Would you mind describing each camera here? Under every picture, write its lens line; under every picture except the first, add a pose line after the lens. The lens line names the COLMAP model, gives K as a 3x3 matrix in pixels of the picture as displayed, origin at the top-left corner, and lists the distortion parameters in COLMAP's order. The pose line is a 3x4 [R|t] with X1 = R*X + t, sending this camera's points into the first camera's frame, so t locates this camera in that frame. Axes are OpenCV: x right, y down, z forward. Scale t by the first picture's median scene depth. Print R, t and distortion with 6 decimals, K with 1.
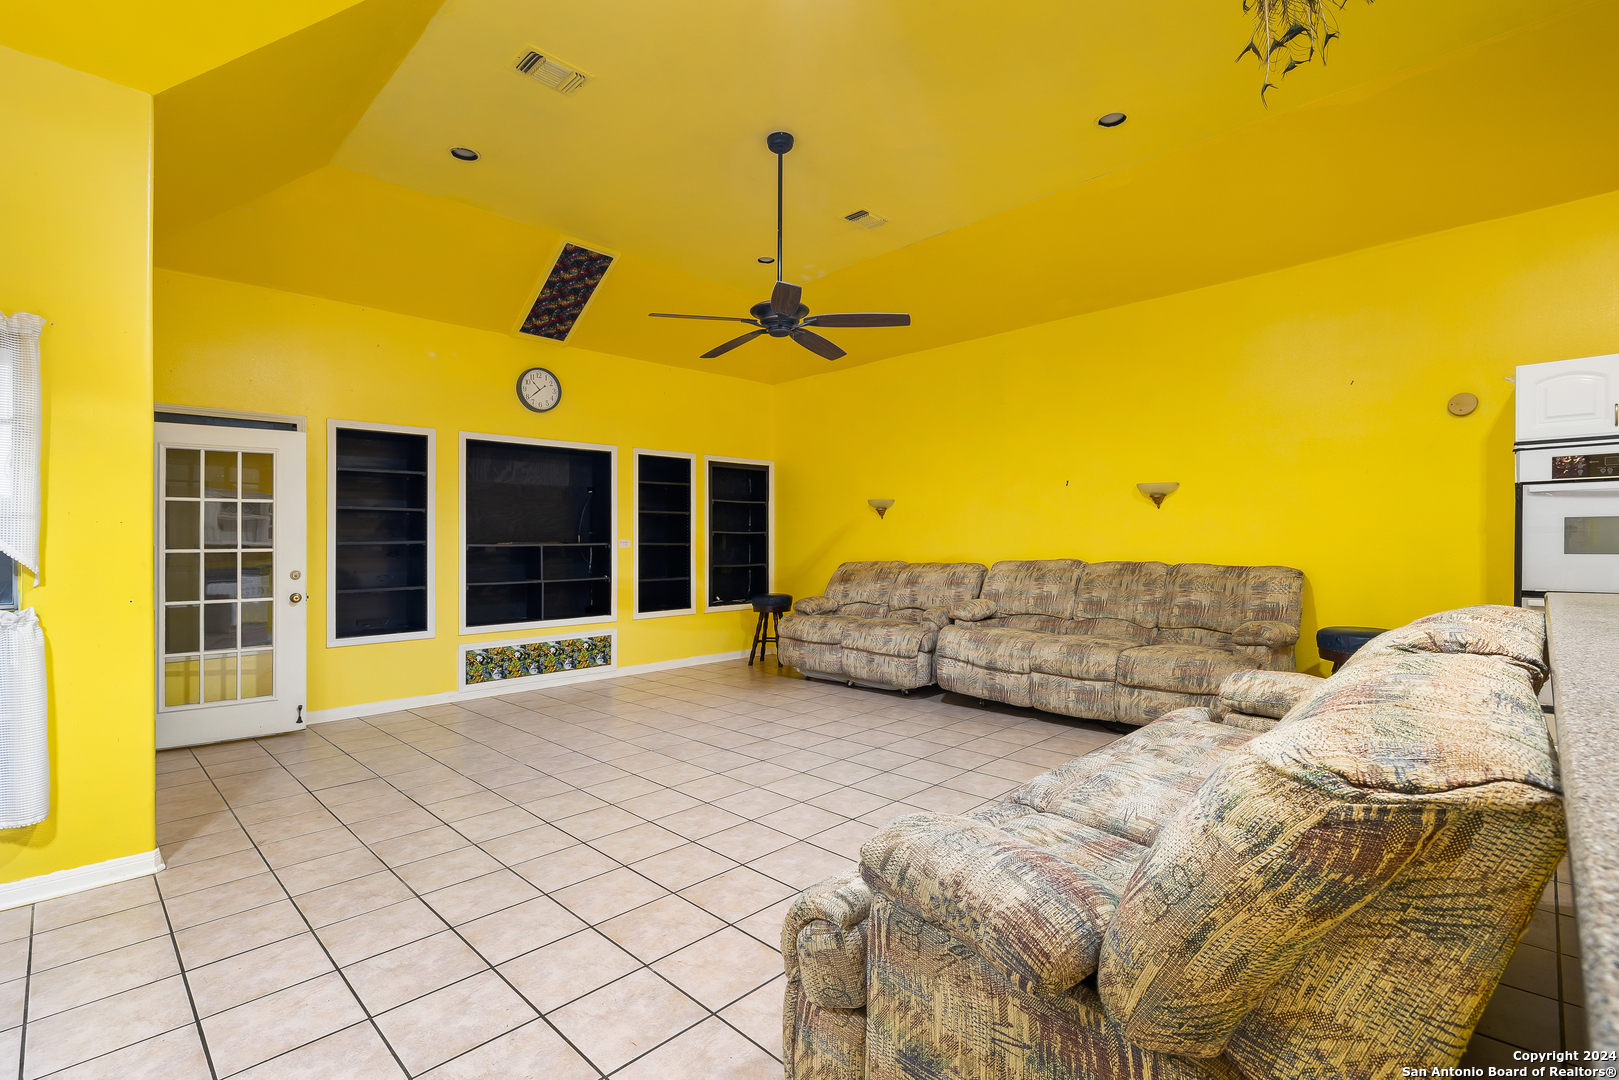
lens RADIAL K [[731.3, 0, 804.8], [0, 731.3, 549.0], [0, 0, 1]] dist [0.001257, 0.000107]
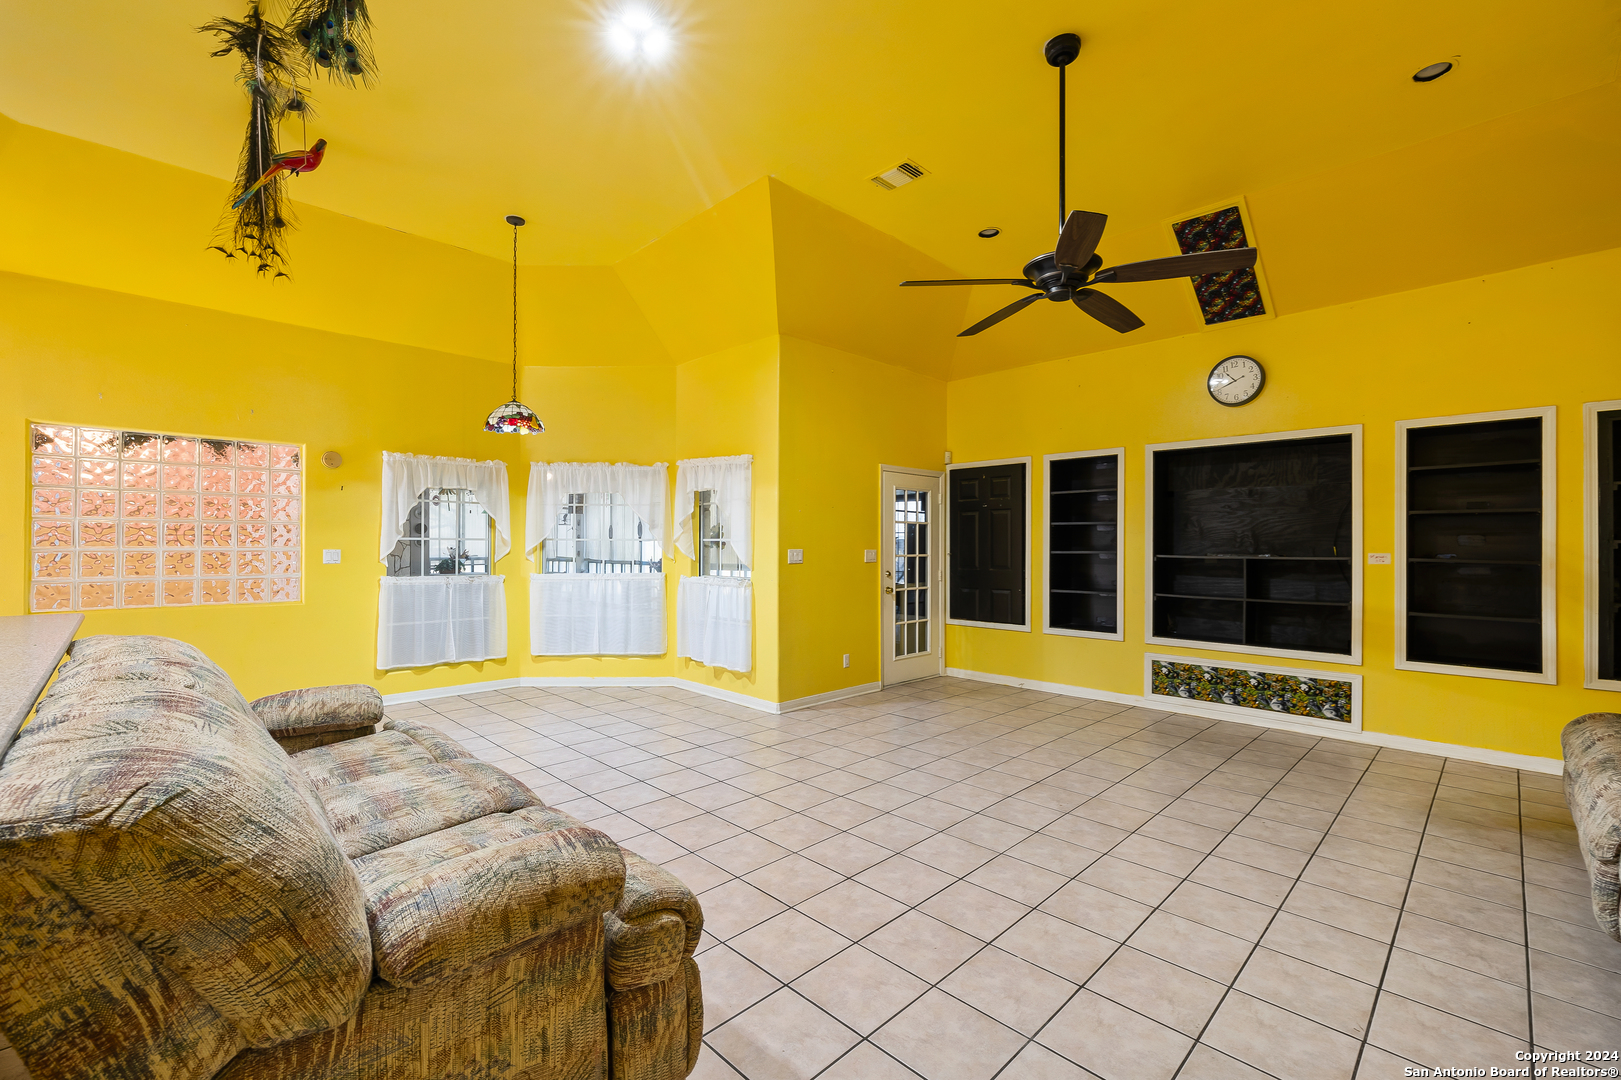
lens RADIAL K [[696.0, 0, 810.5], [0, 696.0, 540.0], [0, 0, 1]] dist [-0.001986, -0.000169]
pose [[-0.007691, 0.001933, -0.999969, 0.502122], [-0.012726, 0.999917, 0.002031, -0.023056], [0.999889, 0.012741, -0.007665, 0.527228]]
